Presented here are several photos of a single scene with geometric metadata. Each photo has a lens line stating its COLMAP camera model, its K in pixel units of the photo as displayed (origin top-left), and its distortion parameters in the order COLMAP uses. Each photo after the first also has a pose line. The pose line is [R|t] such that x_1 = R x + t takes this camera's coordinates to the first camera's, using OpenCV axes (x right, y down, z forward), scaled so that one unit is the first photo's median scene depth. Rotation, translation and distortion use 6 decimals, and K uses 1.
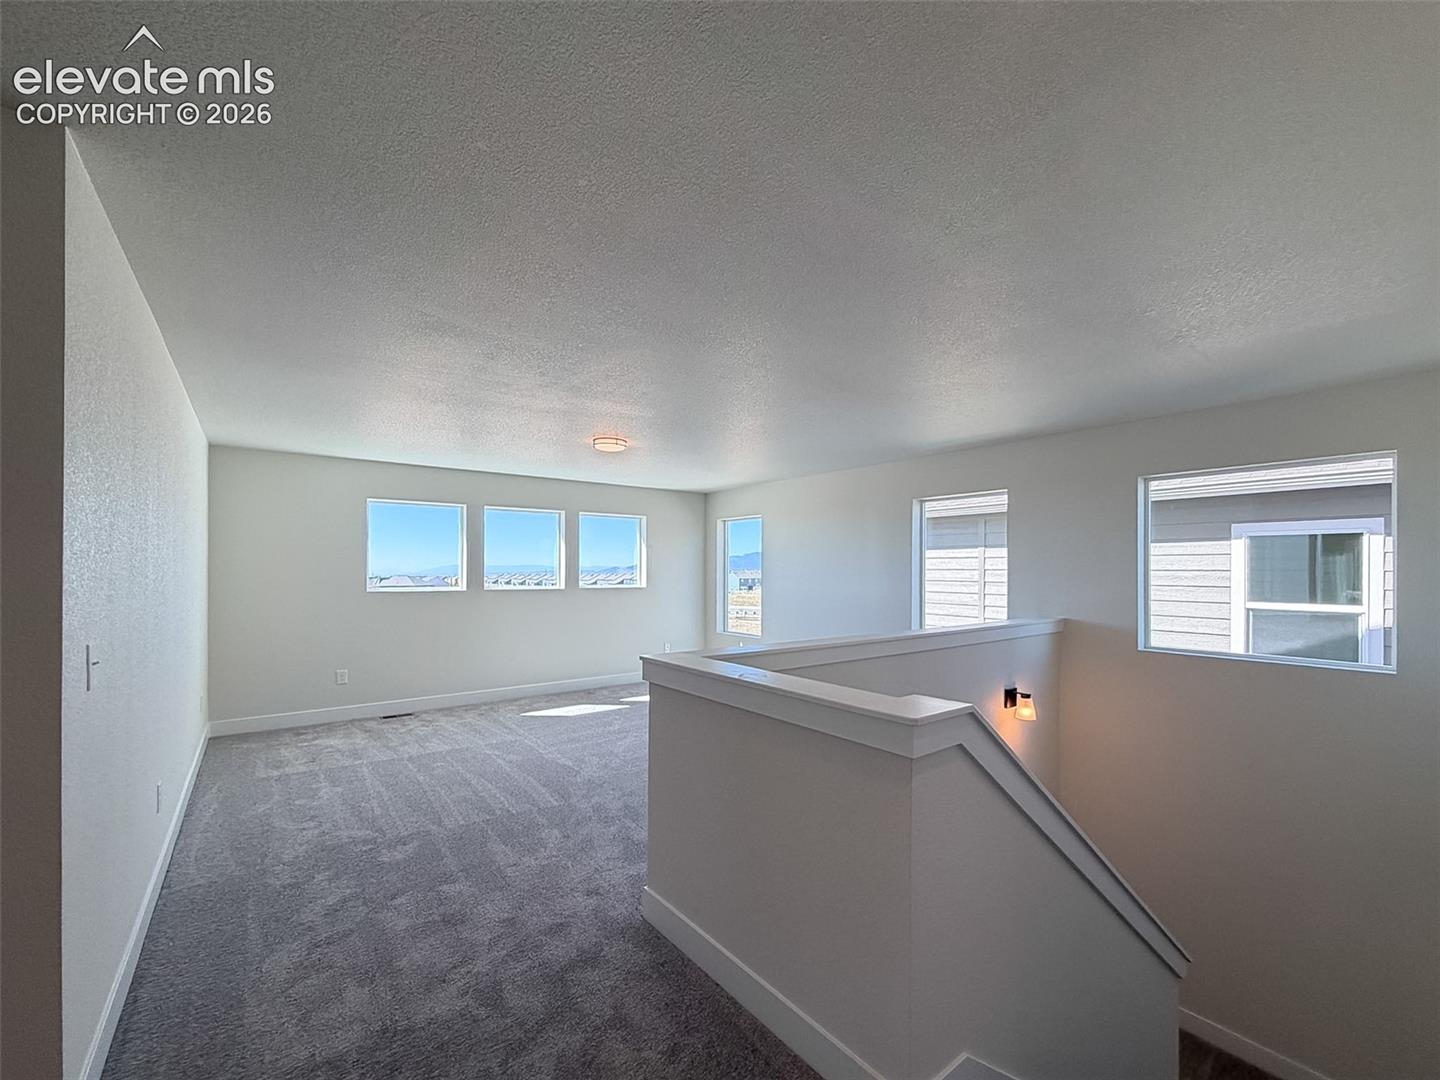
lens RADIAL K [[589.4, 0, 721.5], [0, 589.4, 583.9], [0, 0, 1]] dist [0.021958, -0.000058]
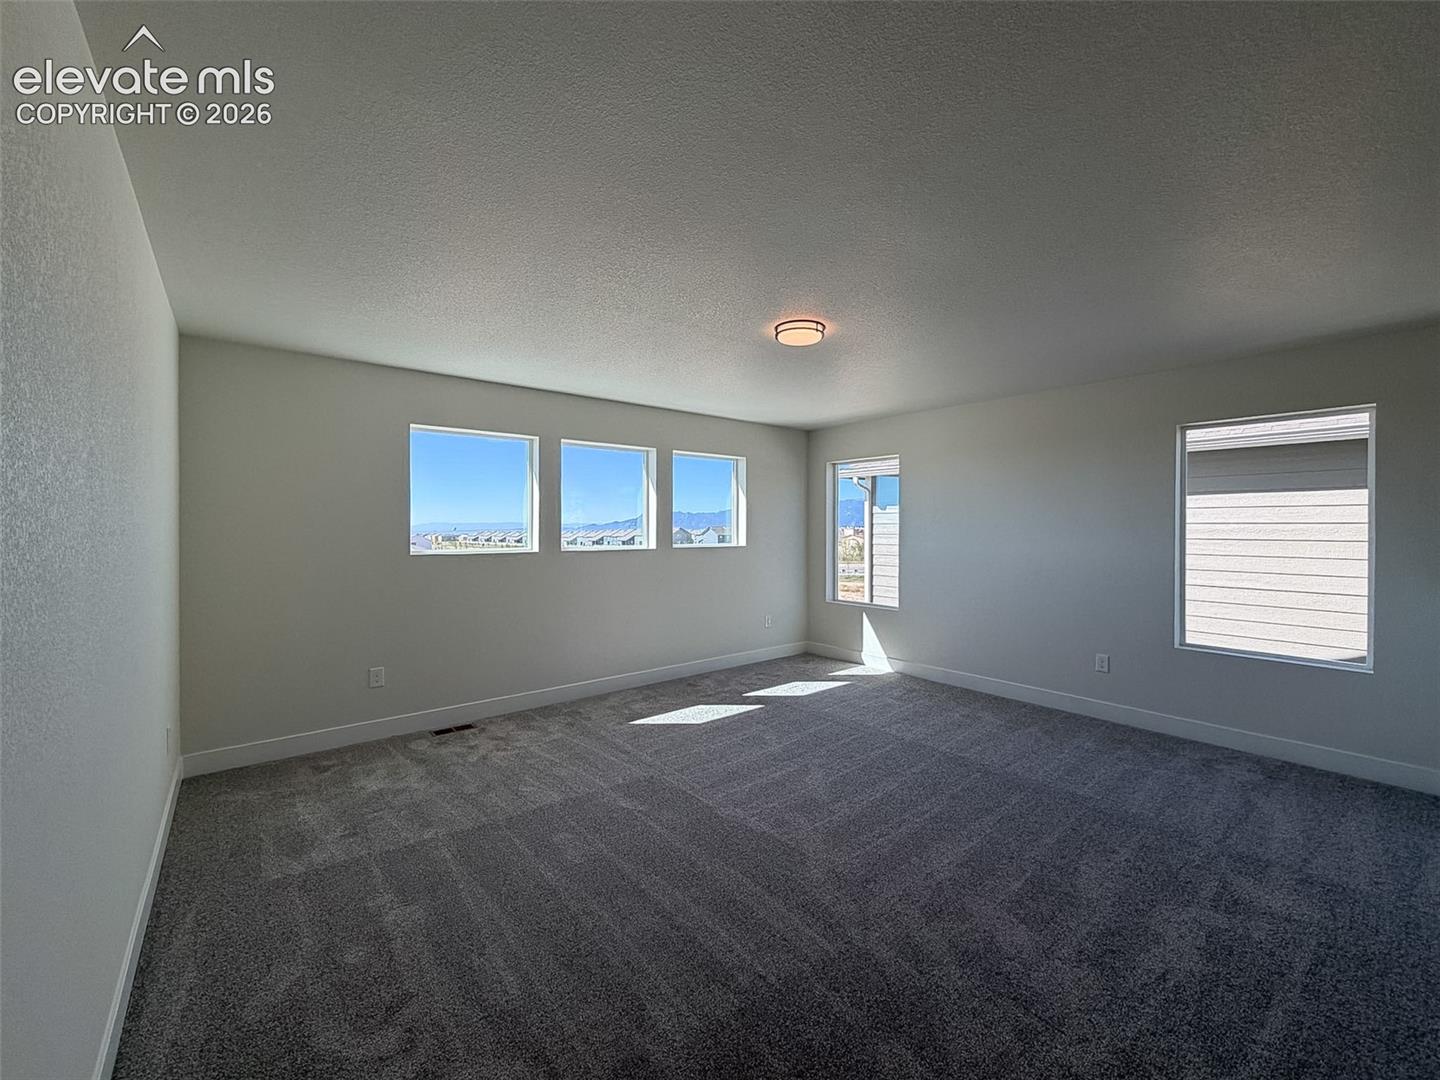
lens RADIAL K [[575.7, 0, 720.0], [0, 575.7, 540.0], [0, 0, 1]] dist [0.020310, 0.000131]
pose [[0.999405, -0.005874, 0.033979, -0.249355], [0.005865, 0.999983, 0.000371, -0.003855], [-0.033981, -0.000172, 0.999422, 0.294140]]
